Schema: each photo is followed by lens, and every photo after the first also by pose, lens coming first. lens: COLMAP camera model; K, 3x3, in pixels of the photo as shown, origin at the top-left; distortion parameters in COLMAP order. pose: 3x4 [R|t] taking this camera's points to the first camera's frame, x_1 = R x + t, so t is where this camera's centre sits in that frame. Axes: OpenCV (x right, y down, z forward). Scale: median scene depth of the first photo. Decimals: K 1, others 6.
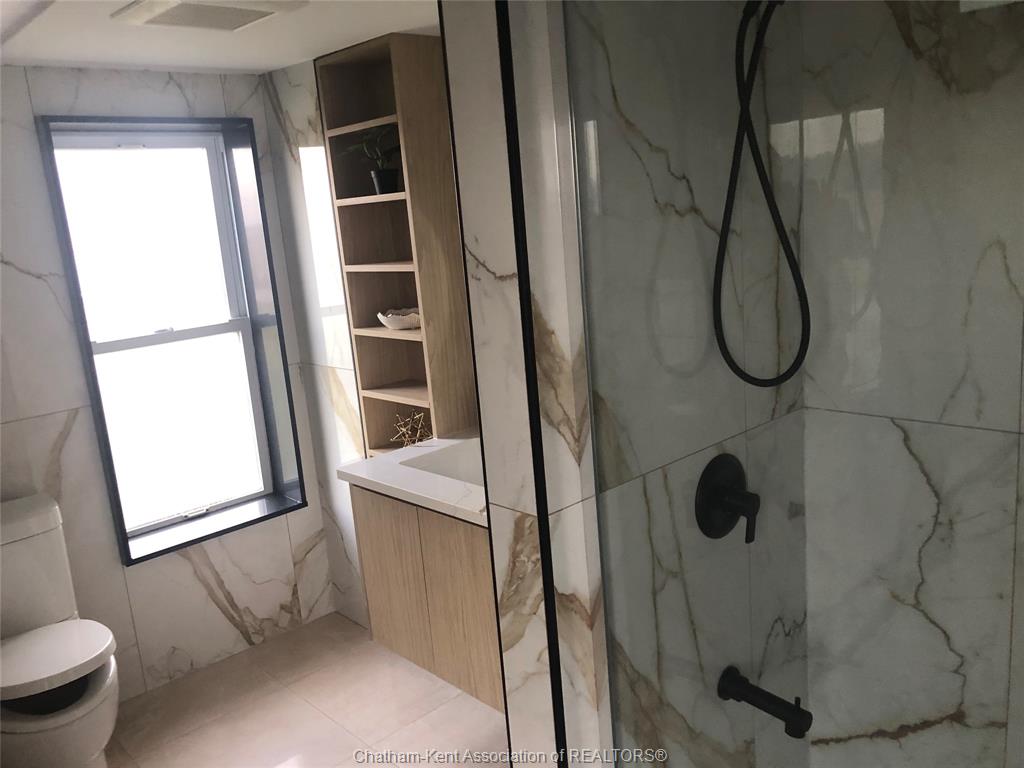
lens RADIAL K [[832.4, 0, 518.3], [0, 832.4, 389.2], [0, 0, 1]] dist [0.037023, -0.032240]
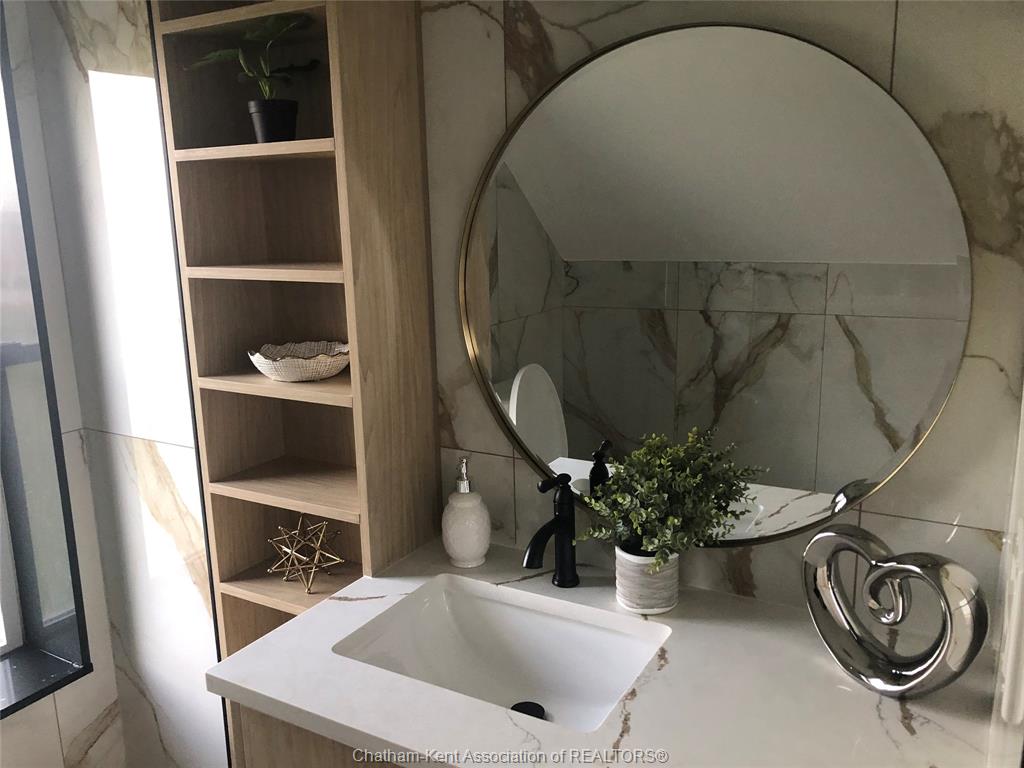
lens RADIAL K [[832.4, 0, 506.4], [0, 832.4, 373.6], [0, 0, 1]] dist [0.037023, -0.032240]
pose [[0.960698, 0.000884, 0.277595, -0.158290], [0.005652, 0.999725, -0.022743, -0.062628], [-0.277539, 0.023419, 0.960429, 0.400202]]
